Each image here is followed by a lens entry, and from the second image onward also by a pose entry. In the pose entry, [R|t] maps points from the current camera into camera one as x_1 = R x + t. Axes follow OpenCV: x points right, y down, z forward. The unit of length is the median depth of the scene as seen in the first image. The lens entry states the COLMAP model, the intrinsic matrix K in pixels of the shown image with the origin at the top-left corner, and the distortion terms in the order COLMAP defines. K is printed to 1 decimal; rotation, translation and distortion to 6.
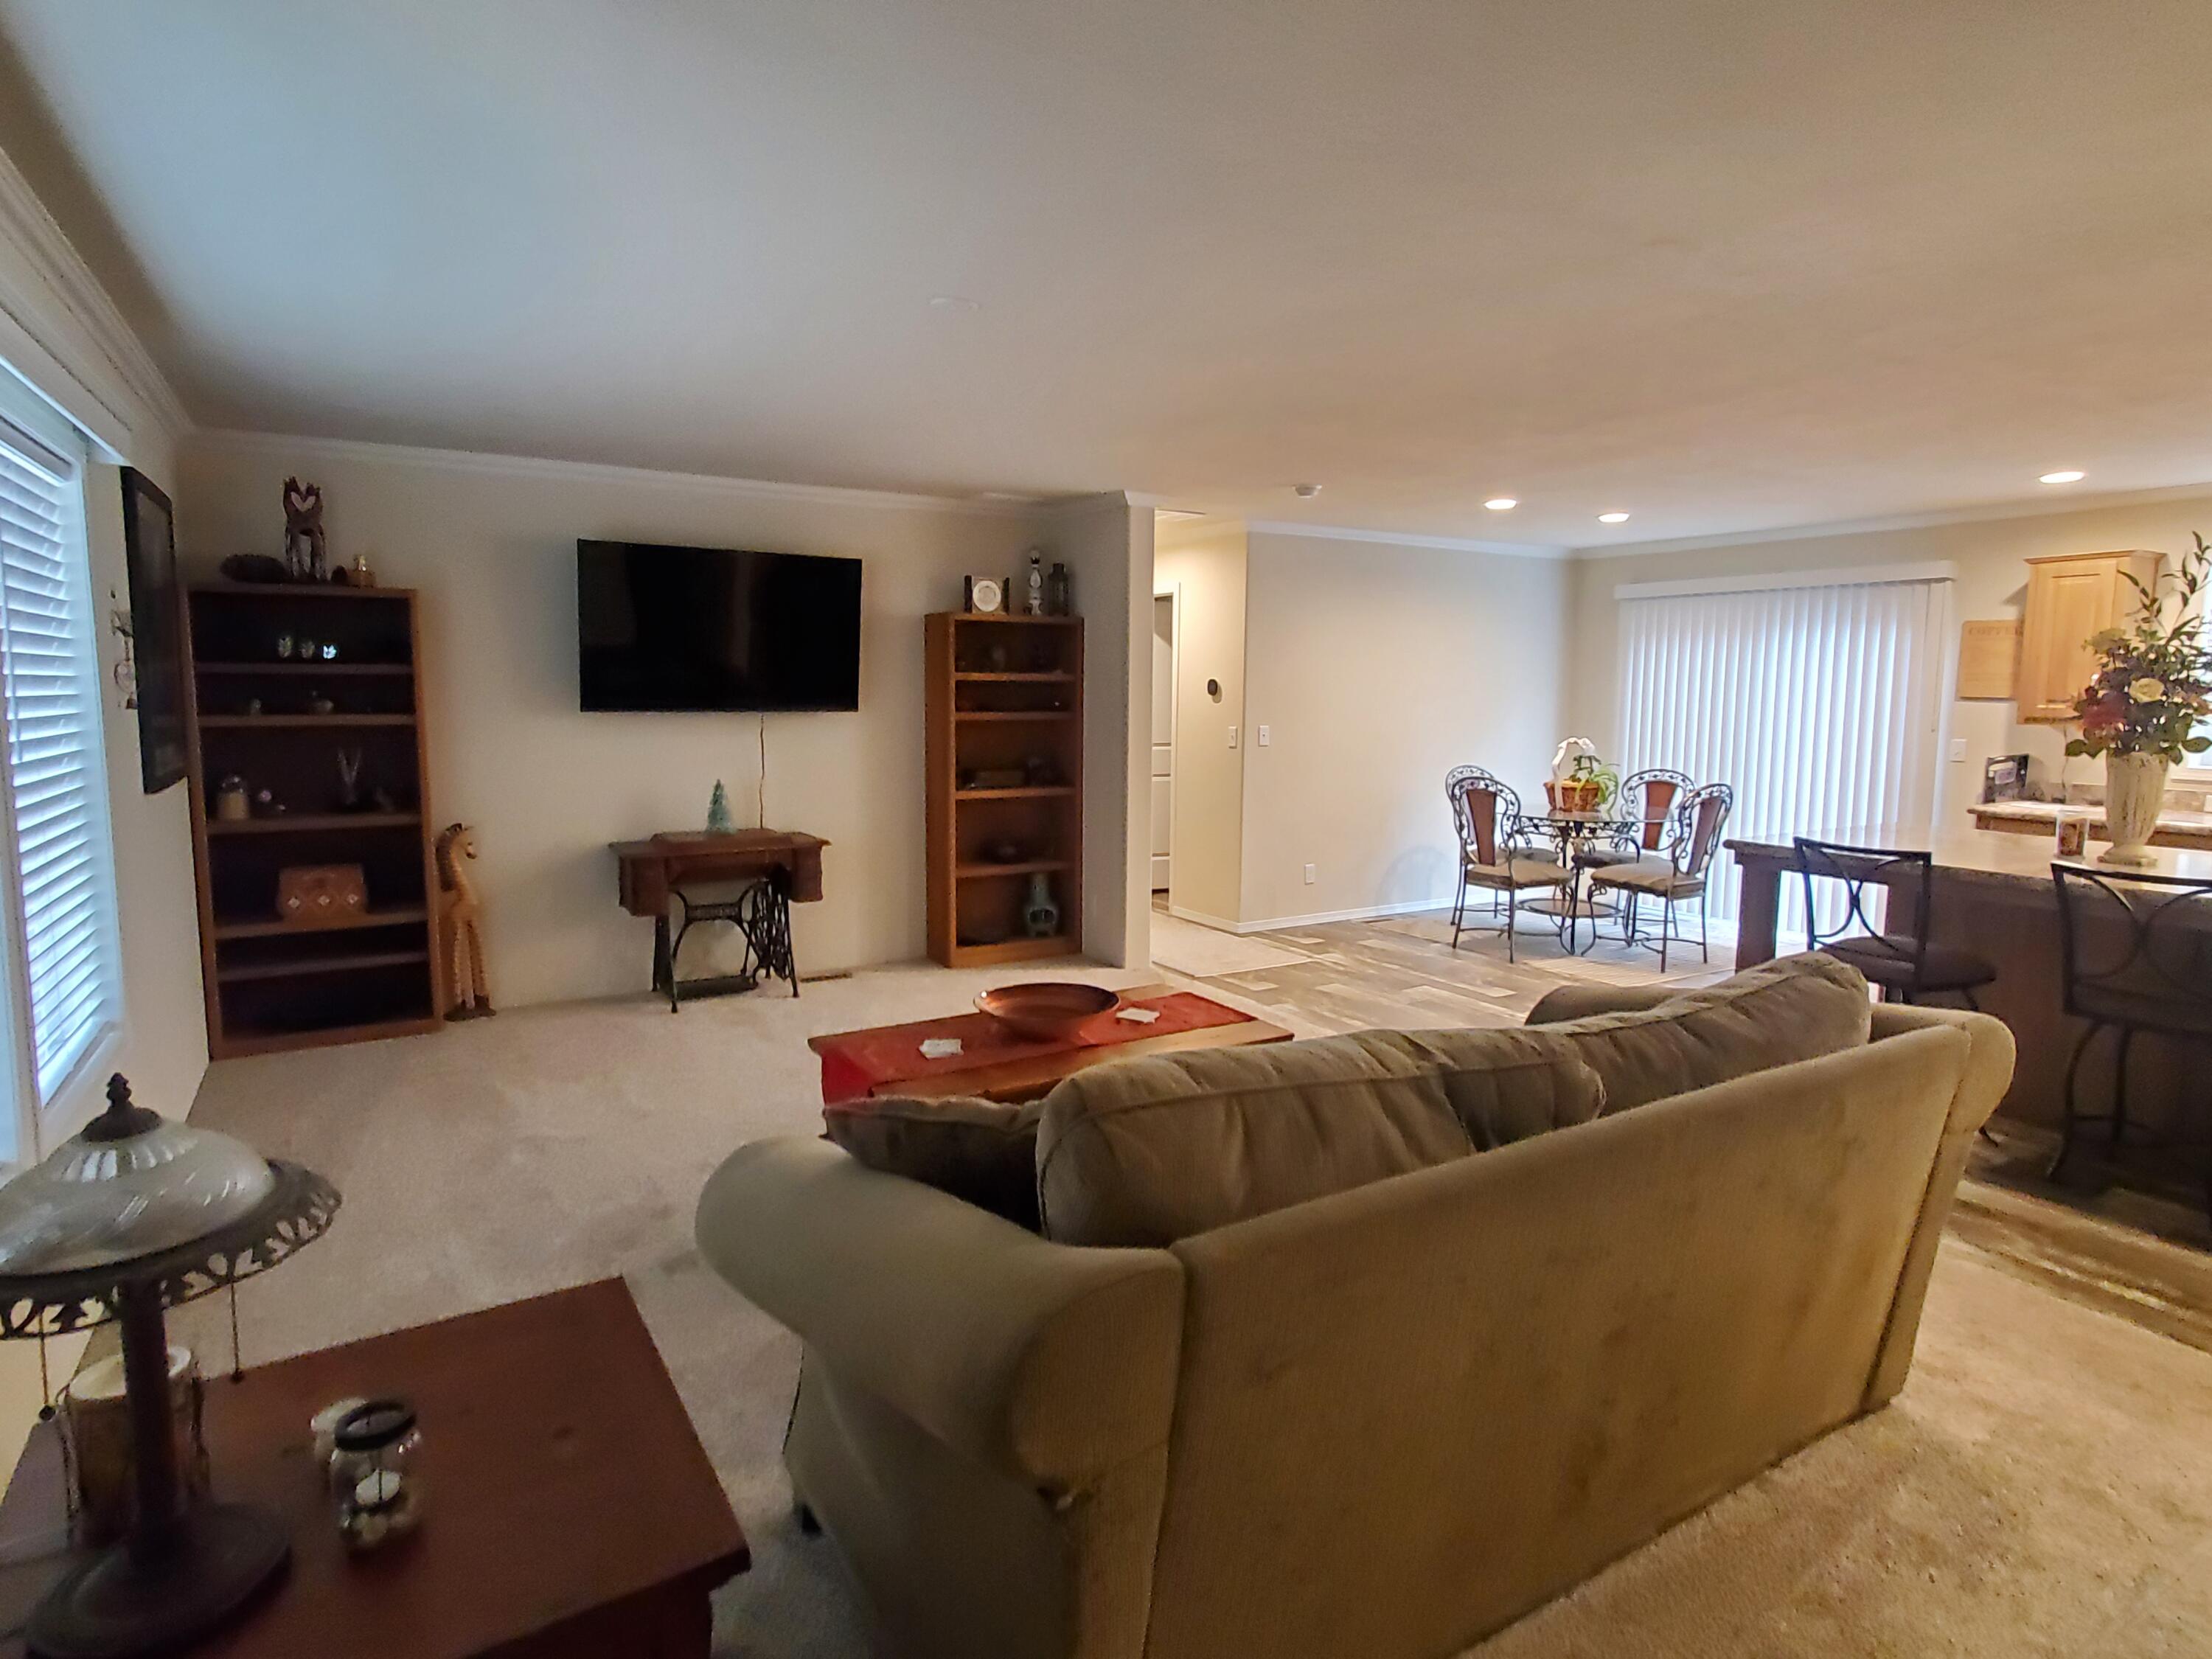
lens RADIAL K [[1176.2, 0, 1103.9], [0, 1176.2, 823.1], [0, 0, 1]] dist [0.006981, 0.000737]
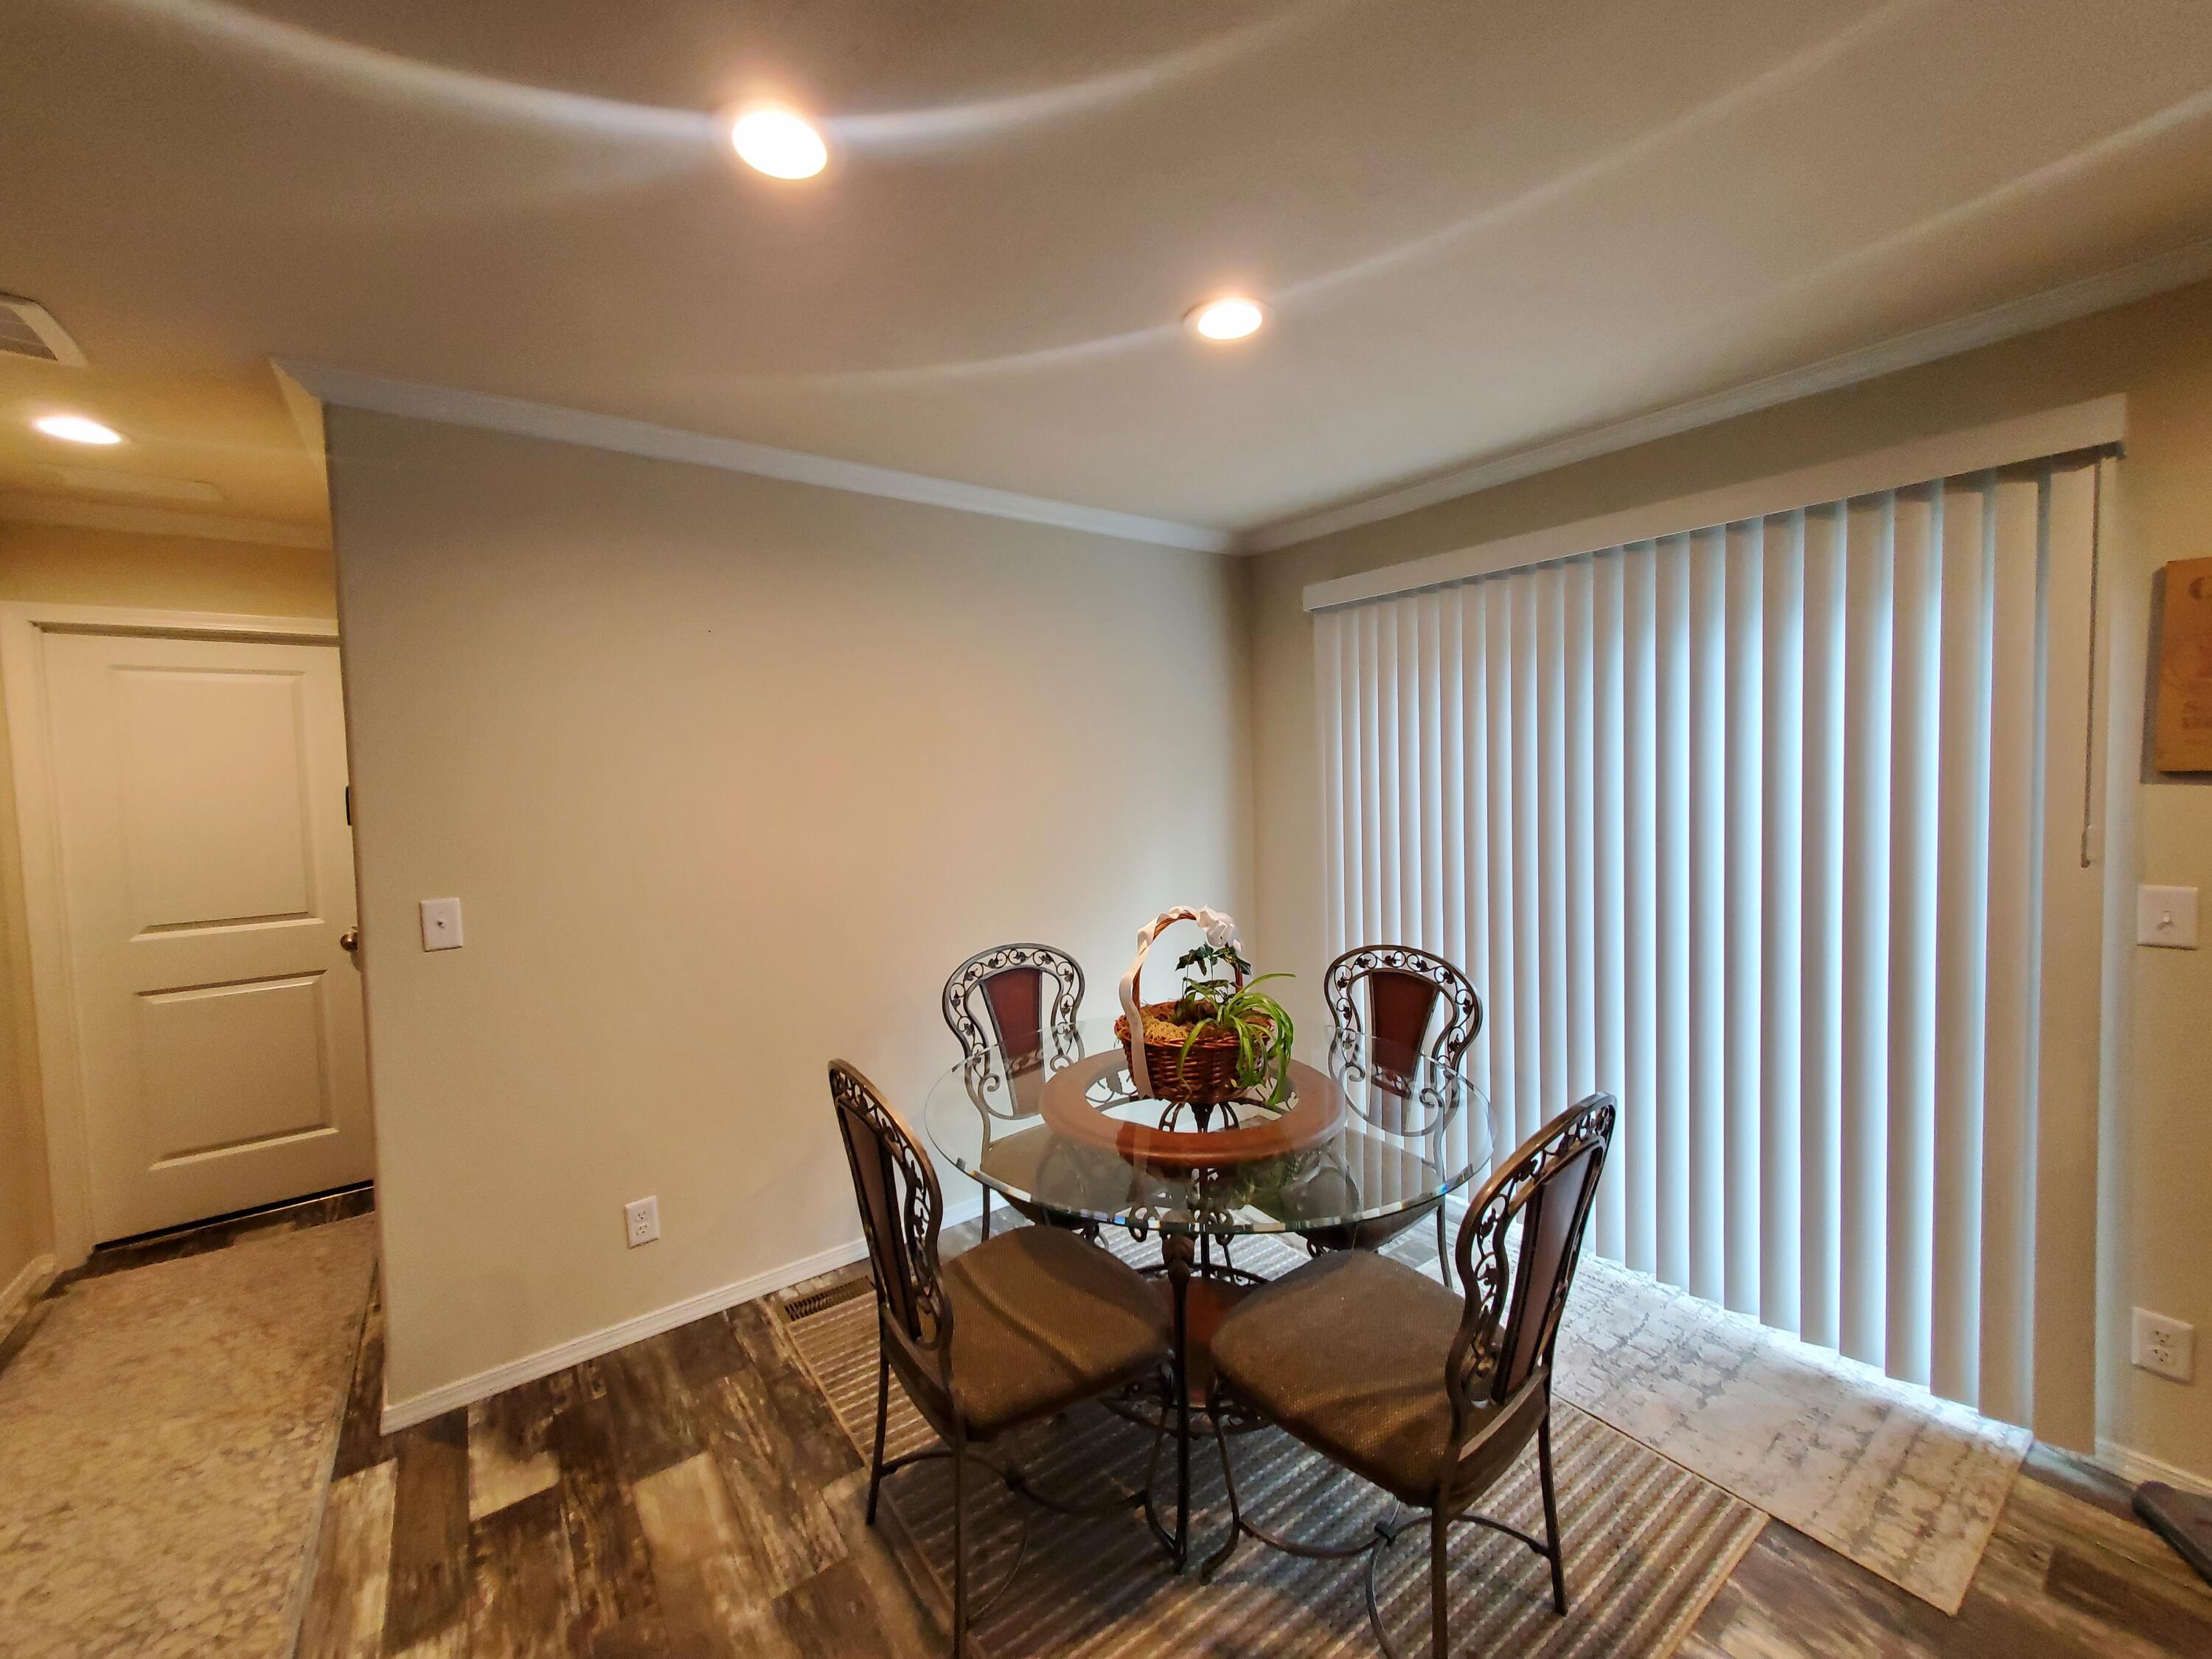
lens RADIAL K [[887.3, 0, 1100.6], [0, 887.3, 815.4], [0, 0, 1]] dist [0.000397, 0.000026]
pose [[0.994091, -0.042490, 0.099885, 0.329640], [0.048029, 0.997401, -0.053715, -0.084019], [-0.097343, 0.058195, 0.993548, 0.675243]]
